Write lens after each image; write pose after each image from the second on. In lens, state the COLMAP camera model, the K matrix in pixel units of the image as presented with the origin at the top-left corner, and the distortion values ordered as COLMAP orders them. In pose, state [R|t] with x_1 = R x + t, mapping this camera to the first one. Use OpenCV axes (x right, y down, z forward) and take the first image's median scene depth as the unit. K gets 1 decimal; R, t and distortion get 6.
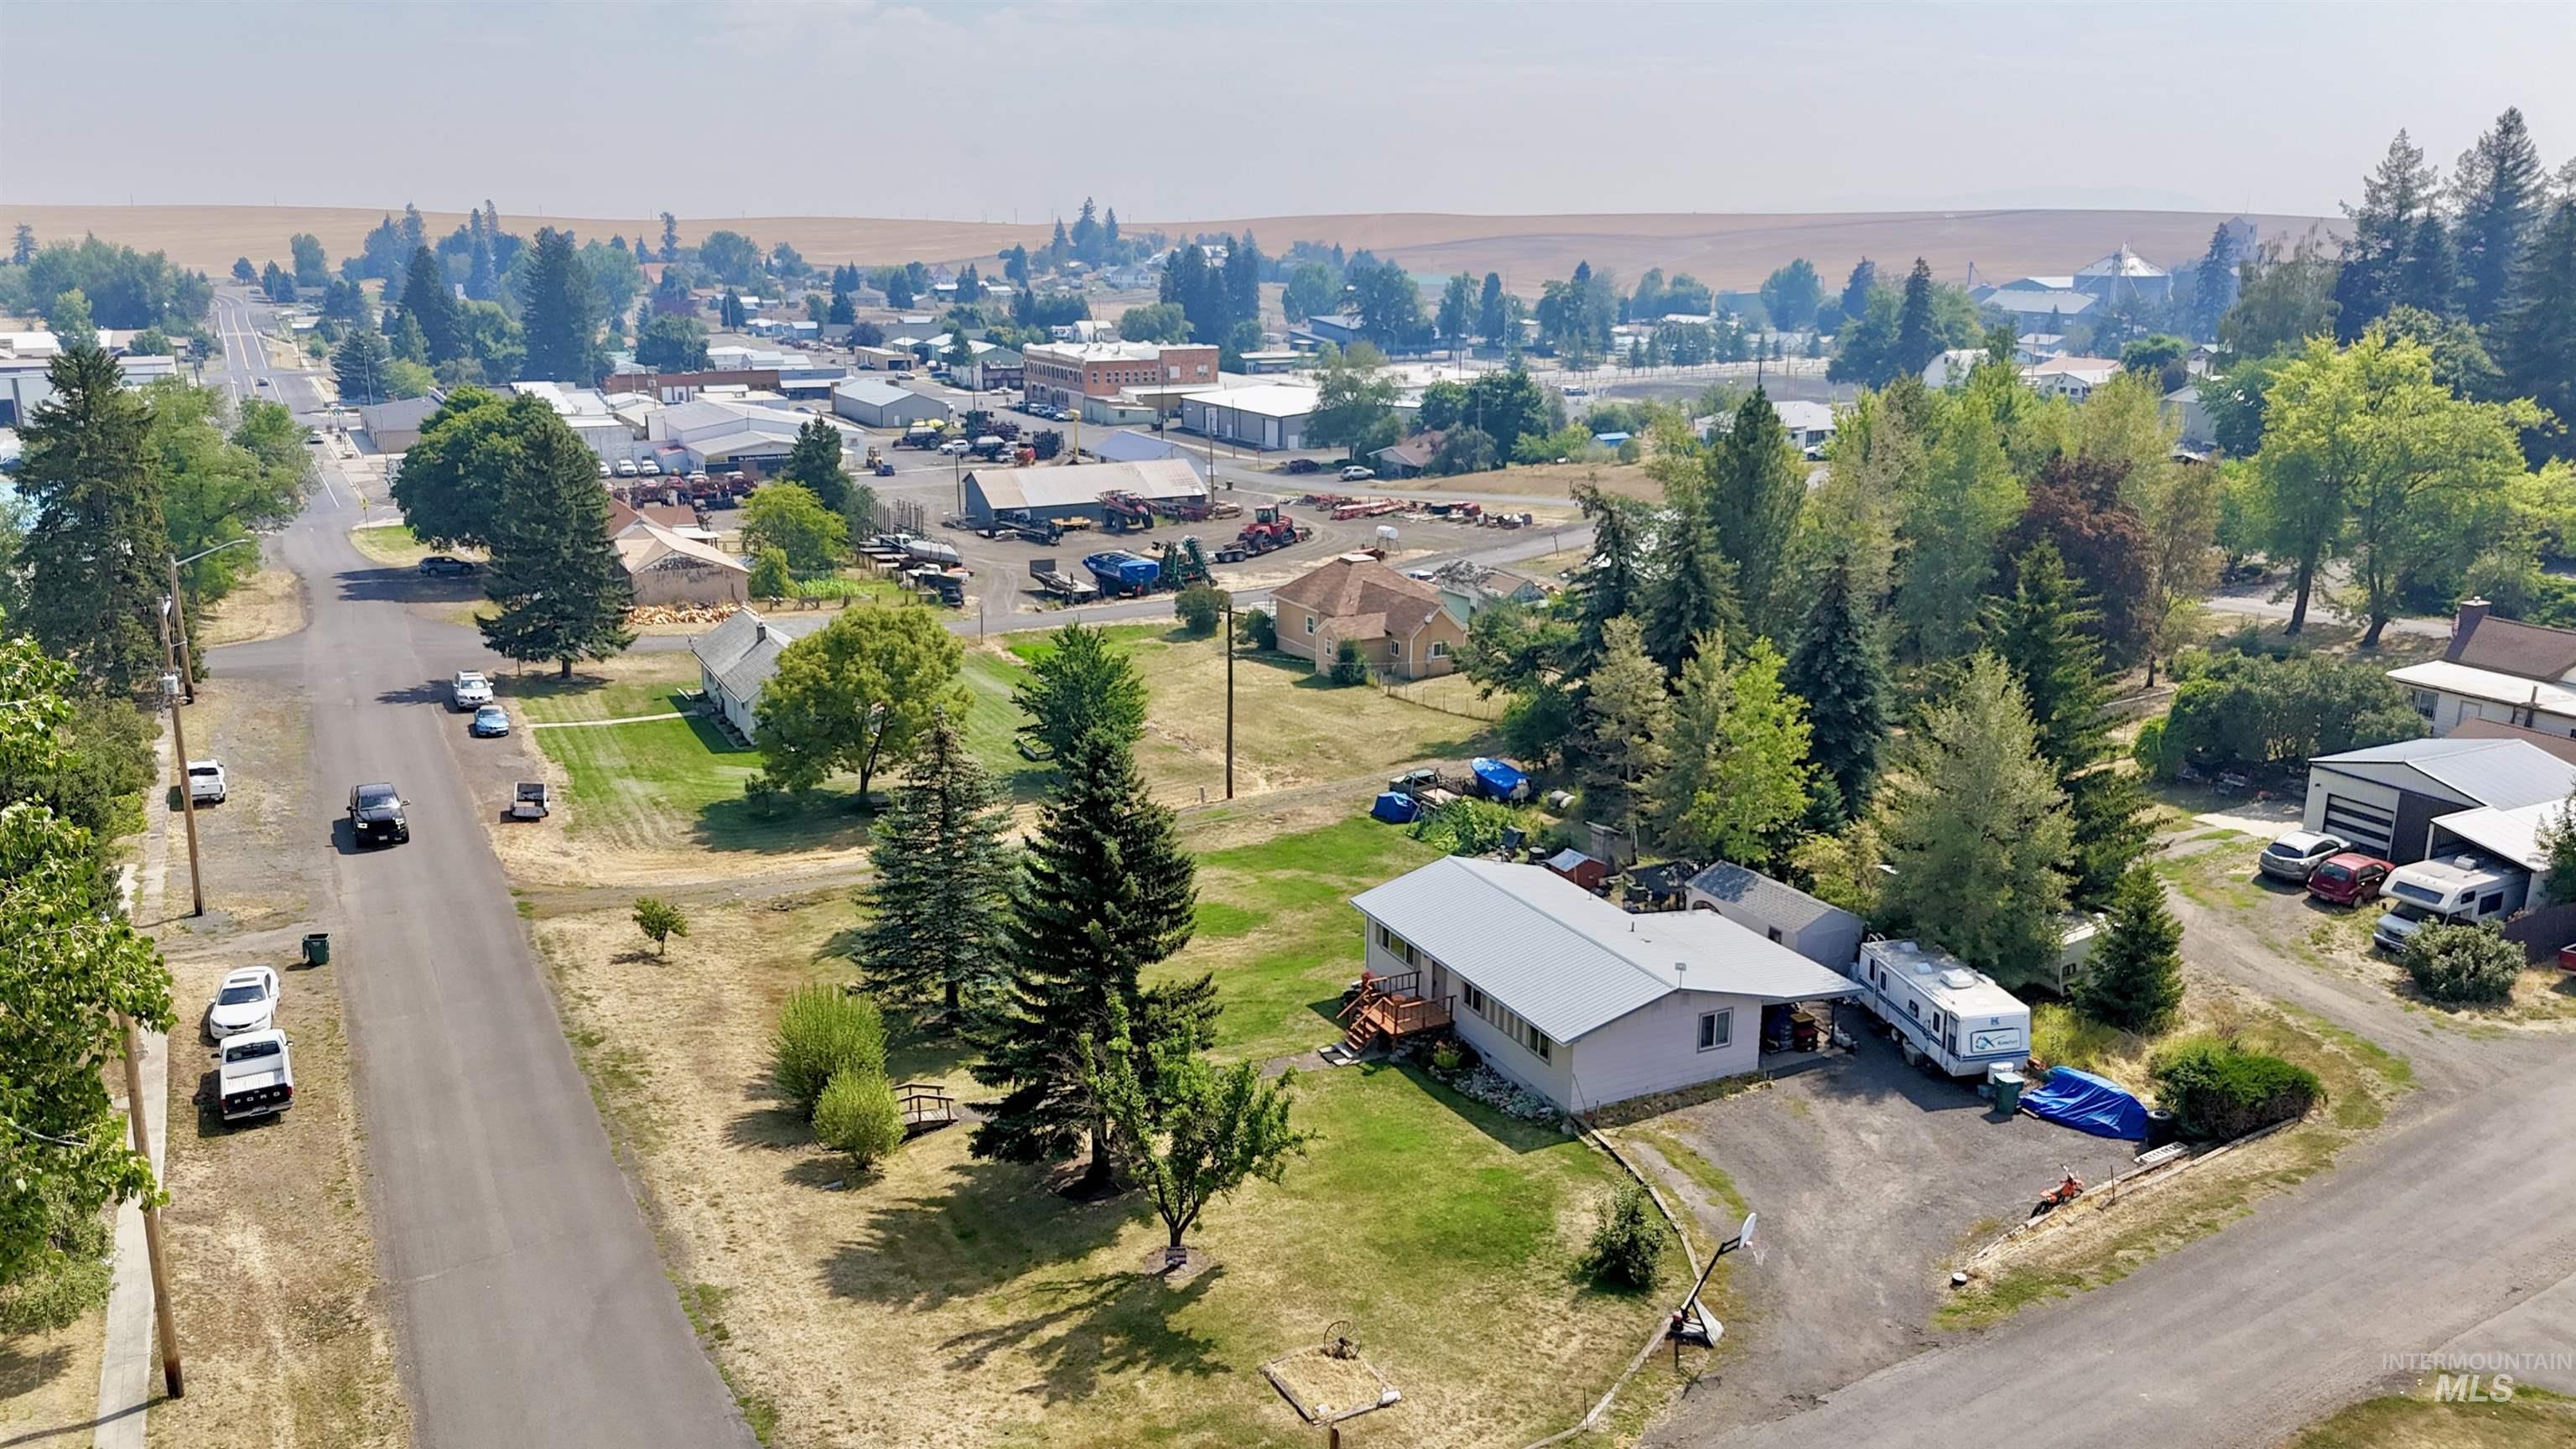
lens RADIAL K [[1929.2, 0, 1288.0], [0, 1929.2, 724.5], [0, 0, 1]] dist [0.060362, -0.044044]
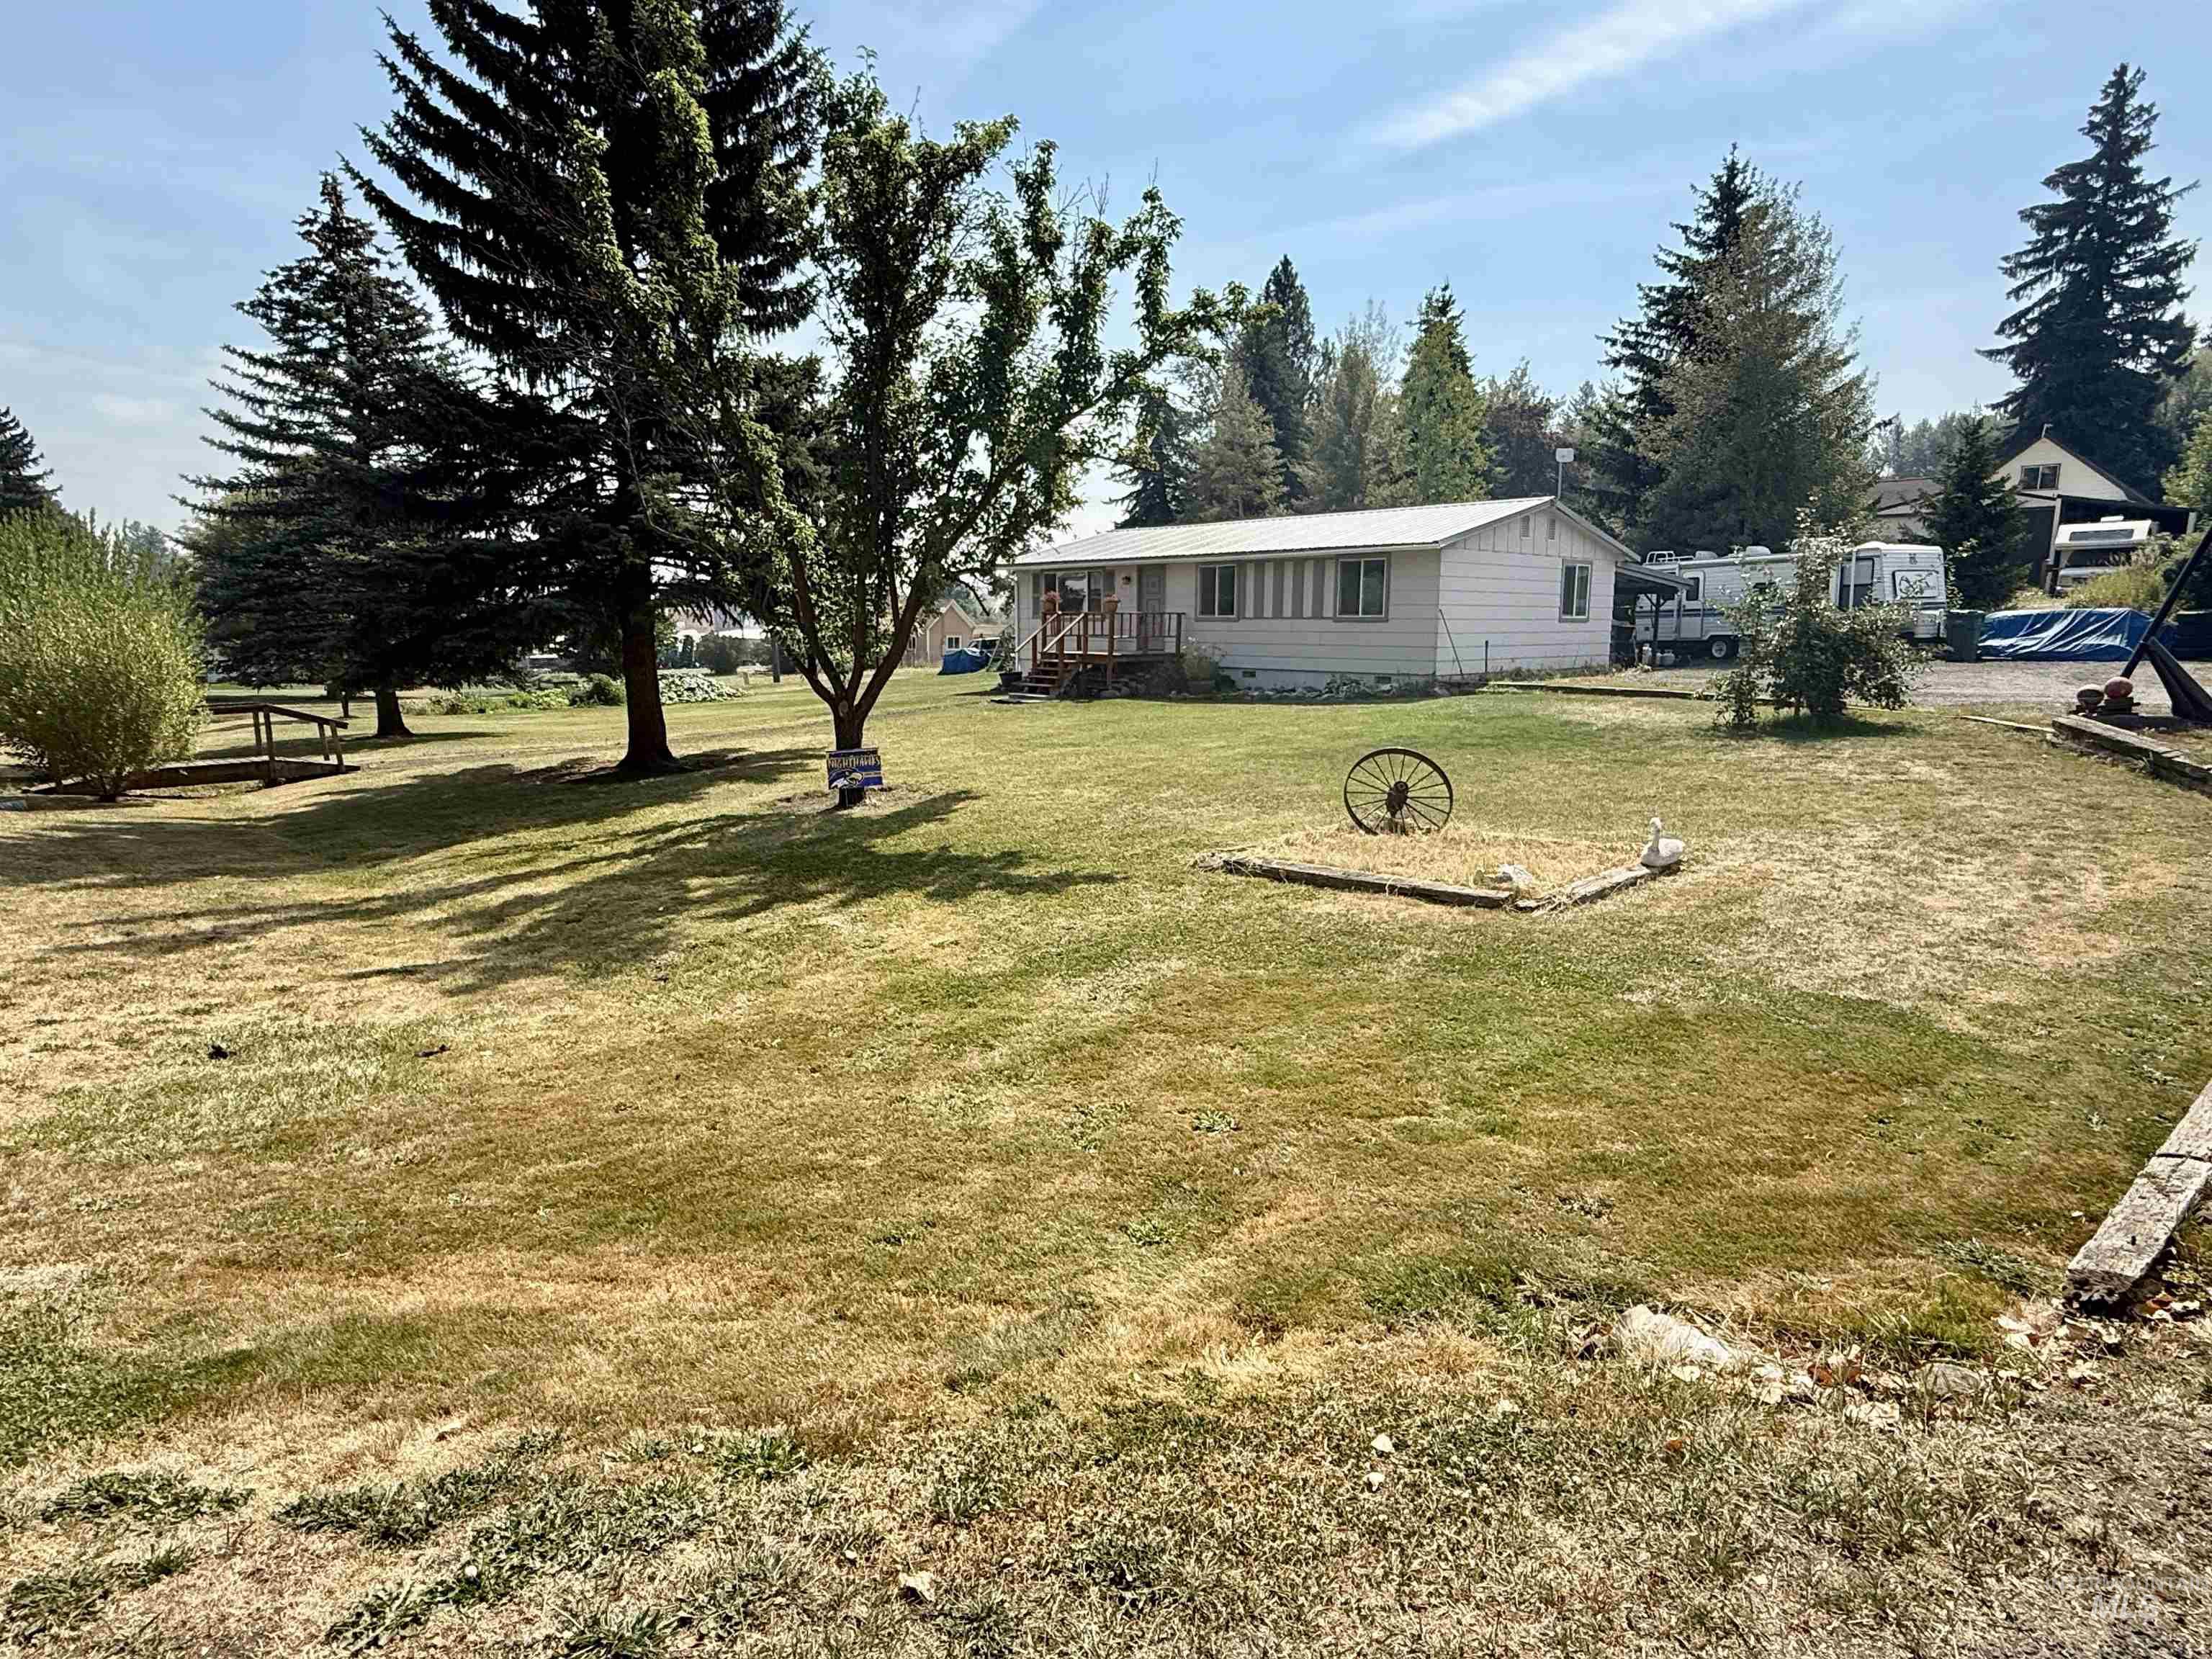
lens RADIAL K [[1227.6, 0, 1106.0], [0, 1227.6, 829.5], [0, 0, 1]] dist [0.006901, -0.001352]
pose [[0.961951, -0.051372, 0.268351, -0.079142], [0.074718, 0.994187, -0.077519, 0.319826], [-0.262809, 0.094620, 0.960197, 0.758149]]
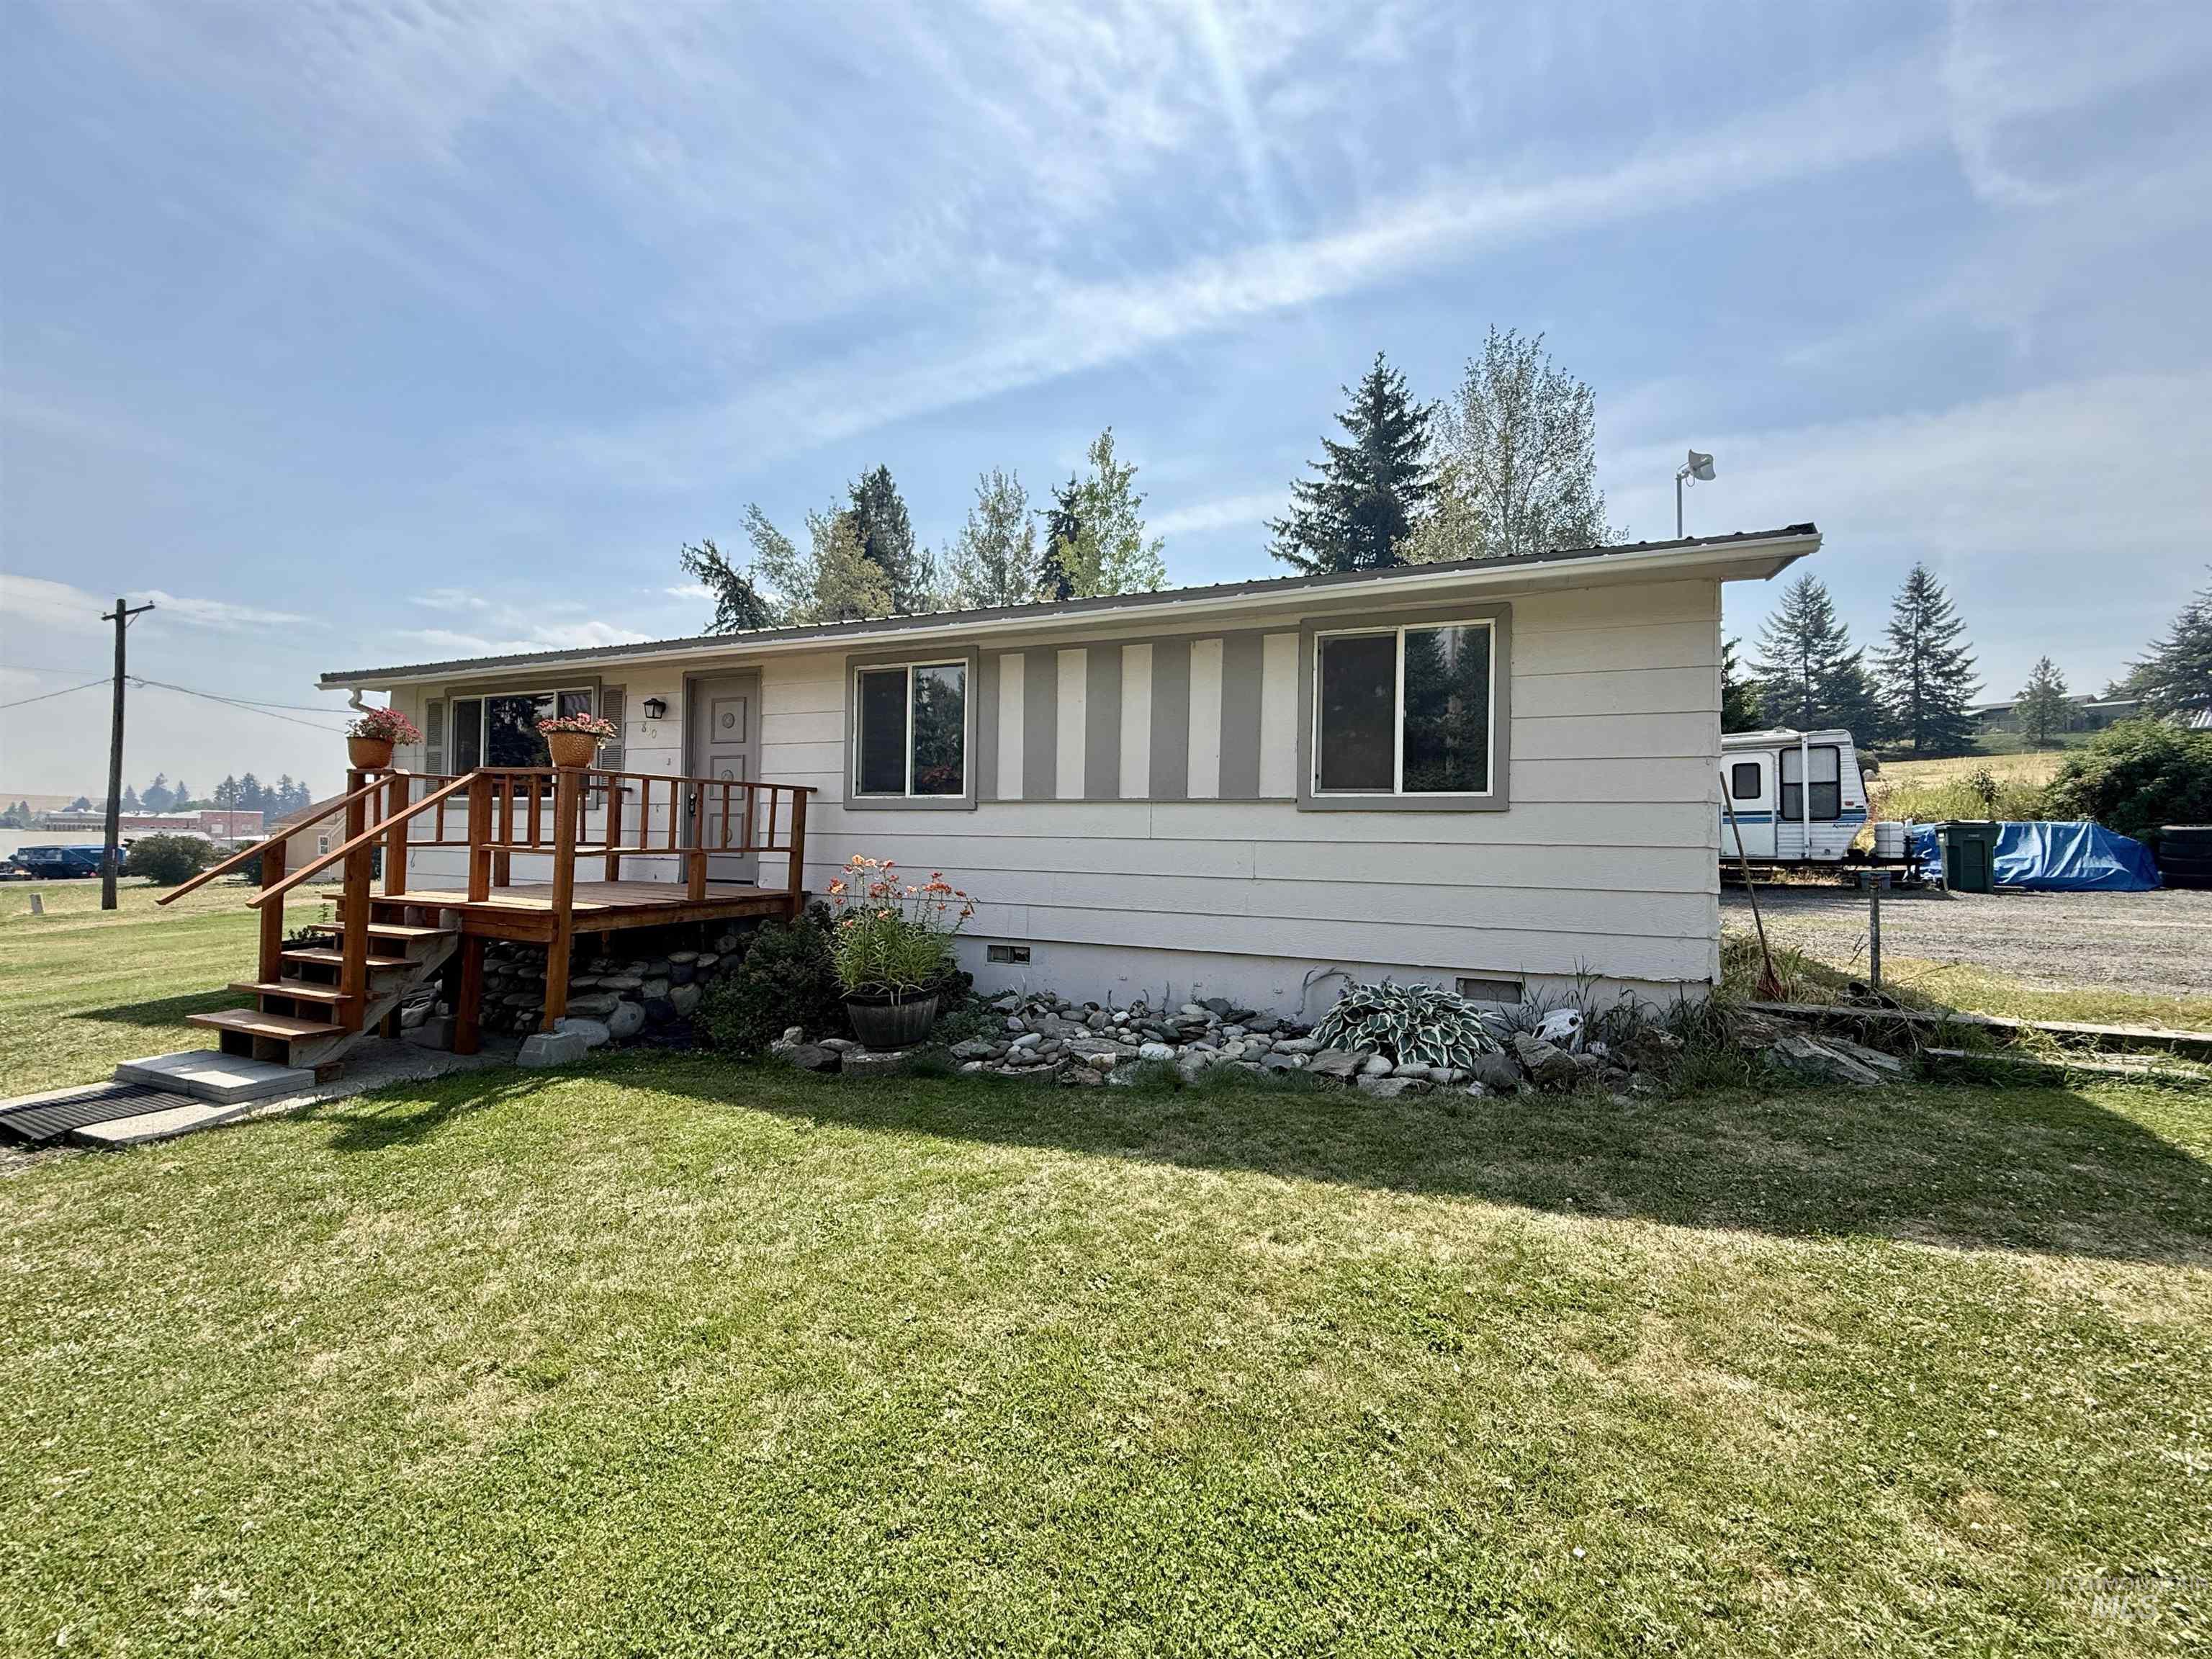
lens RADIAL K [[889.0, 0, 1106.0], [0, 889.0, 829.5], [0, 0, 1]] dist [0.000634, 0.000134]
pose [[0.759537, 0.010194, 0.650384, 0.048640], [0.156128, 0.967790, -0.197500, 0.226310], [-0.631448, 0.251552, 0.733481, 1.133193]]
